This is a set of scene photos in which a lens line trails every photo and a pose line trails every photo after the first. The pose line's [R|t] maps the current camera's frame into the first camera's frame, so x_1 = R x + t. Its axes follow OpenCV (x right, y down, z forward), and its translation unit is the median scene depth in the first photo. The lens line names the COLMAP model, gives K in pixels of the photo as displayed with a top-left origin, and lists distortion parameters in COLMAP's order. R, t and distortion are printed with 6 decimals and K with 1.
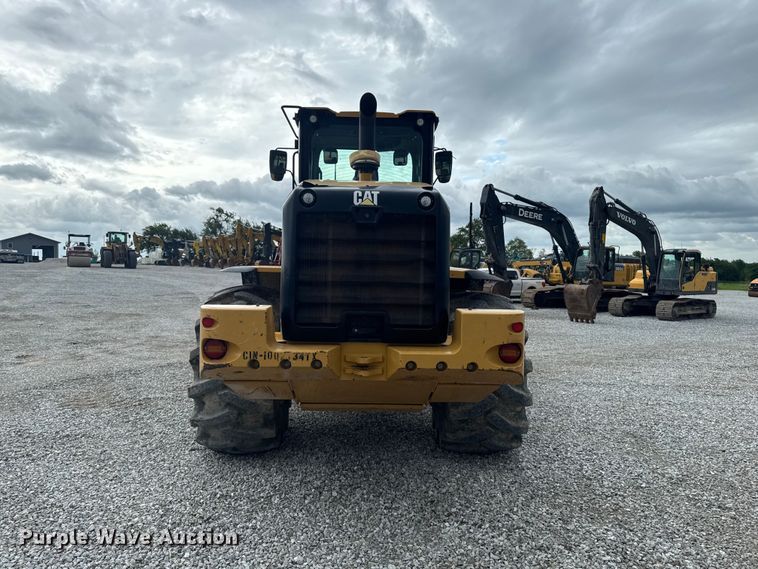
lens RADIAL K [[544.1, 0, 375.2], [0, 544.1, 273.9], [0, 0, 1]] dist [0.004266, -0.001676]
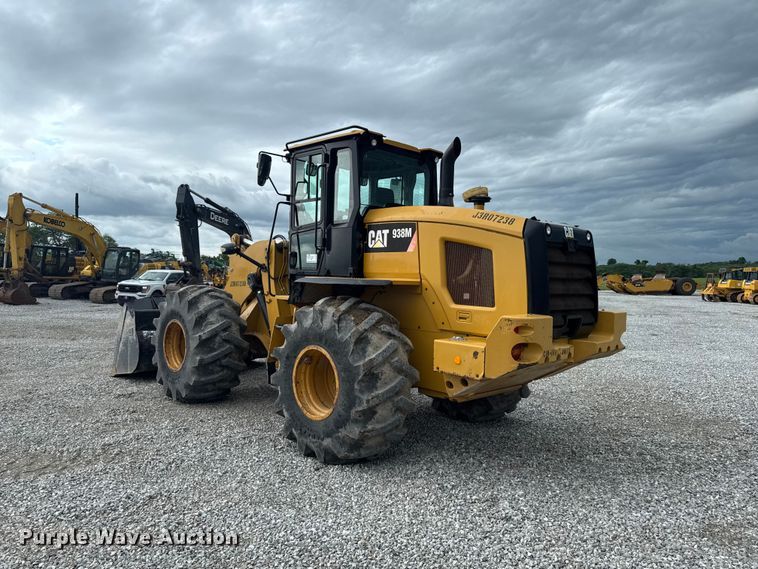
lens RADIAL K [[544.1, 0, 375.2], [0, 544.1, 273.9], [0, 0, 1]] dist [0.004266, -0.001676]
pose [[0.723955, 0.007955, 0.689802, -0.790528], [-0.008026, 0.999963, -0.003108, -0.015109], [-0.689801, -0.003286, 0.723992, 0.204632]]
